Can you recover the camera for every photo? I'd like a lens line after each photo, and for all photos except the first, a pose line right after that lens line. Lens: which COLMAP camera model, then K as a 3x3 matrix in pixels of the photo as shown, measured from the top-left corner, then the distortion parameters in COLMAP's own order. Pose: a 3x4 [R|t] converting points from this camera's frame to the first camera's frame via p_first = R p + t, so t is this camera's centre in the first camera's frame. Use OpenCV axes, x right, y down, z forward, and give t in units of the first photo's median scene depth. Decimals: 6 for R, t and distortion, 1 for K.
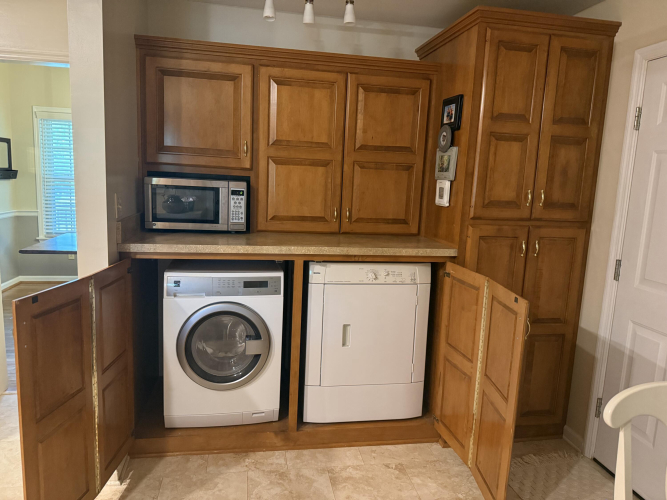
lens RADIAL K [[475.2, 0, 329.4], [0, 475.2, 248.1], [0, 0, 1]] dist [0.000715, -0.006585]
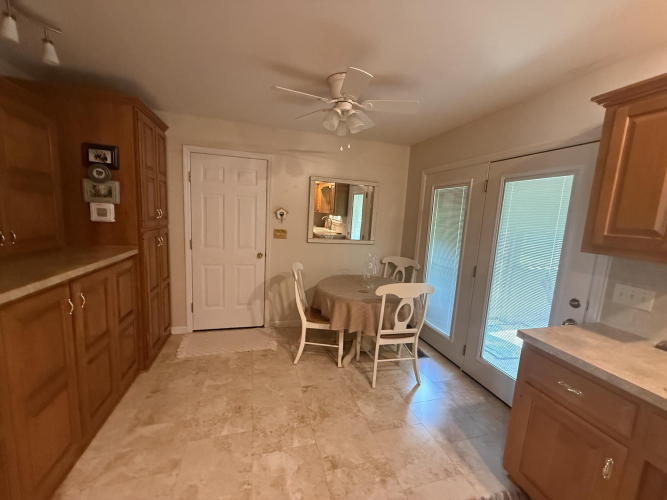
lens RADIAL K [[266.1, 0, 332.3], [0, 266.1, 250.7], [0, 0, 1]] dist [-0.000218, 0.000136]
pose [[-0.111923, -0.179573, 0.977357, -0.650871], [0.086952, 0.977995, 0.189647, -0.099272], [-0.989905, 0.106209, -0.093846, 0.432567]]
